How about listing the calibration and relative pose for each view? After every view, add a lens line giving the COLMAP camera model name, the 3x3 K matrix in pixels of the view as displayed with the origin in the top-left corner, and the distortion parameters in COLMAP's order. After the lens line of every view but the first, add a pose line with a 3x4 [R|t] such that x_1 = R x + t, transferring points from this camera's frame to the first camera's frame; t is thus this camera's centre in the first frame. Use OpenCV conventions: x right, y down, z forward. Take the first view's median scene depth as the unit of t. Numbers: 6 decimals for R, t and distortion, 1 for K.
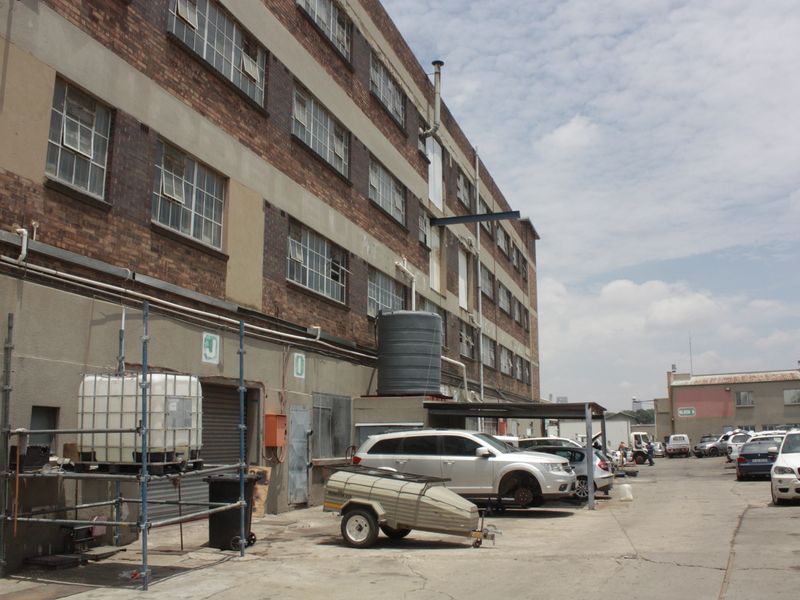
lens RADIAL K [[746.6, 0, 402.6], [0, 746.6, 301.2], [0, 0, 1]] dist [-0.161391, 0.128379]
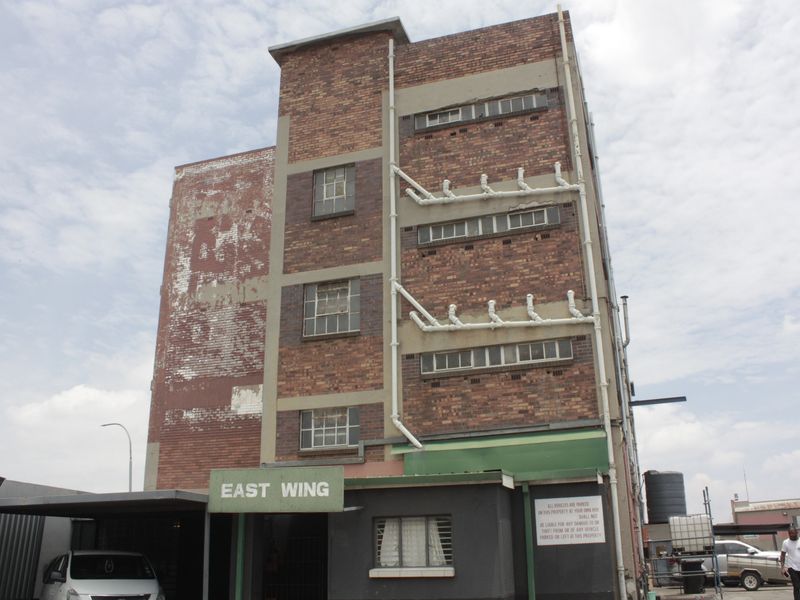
lens RADIAL K [[746.6, 0, 402.6], [0, 746.6, 301.2], [0, 0, 1]] dist [-0.161391, 0.128379]
pose [[0.999883, -0.006560, 0.013838, -0.204775], [0.008823, 0.985332, -0.170417, -0.030841], [-0.012517, 0.170519, 0.985275, -0.228440]]
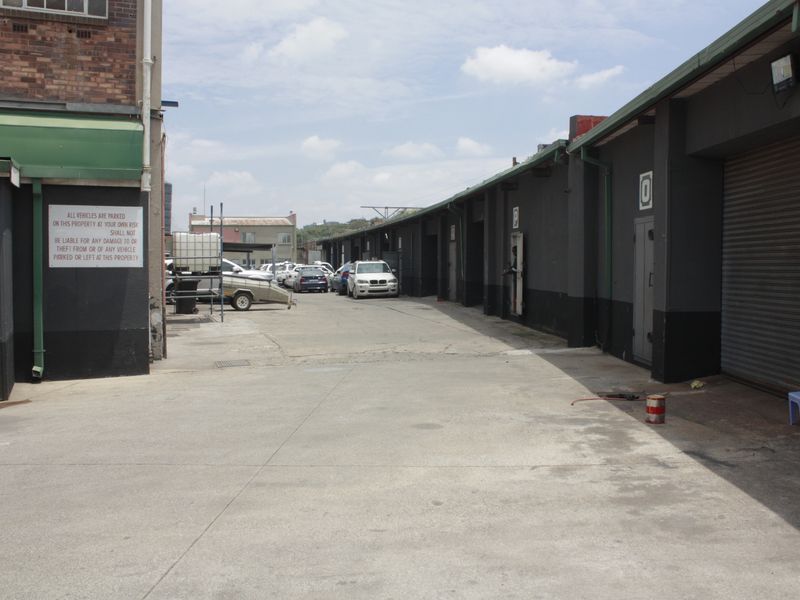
lens RADIAL K [[746.6, 0, 402.6], [0, 746.6, 301.2], [0, 0, 1]] dist [-0.161391, 0.128379]
pose [[0.743305, -0.022735, 0.668566, -0.210505], [-0.129780, 0.975533, 0.177463, -0.026080], [-0.656242, -0.218676, 0.722168, -0.160822]]
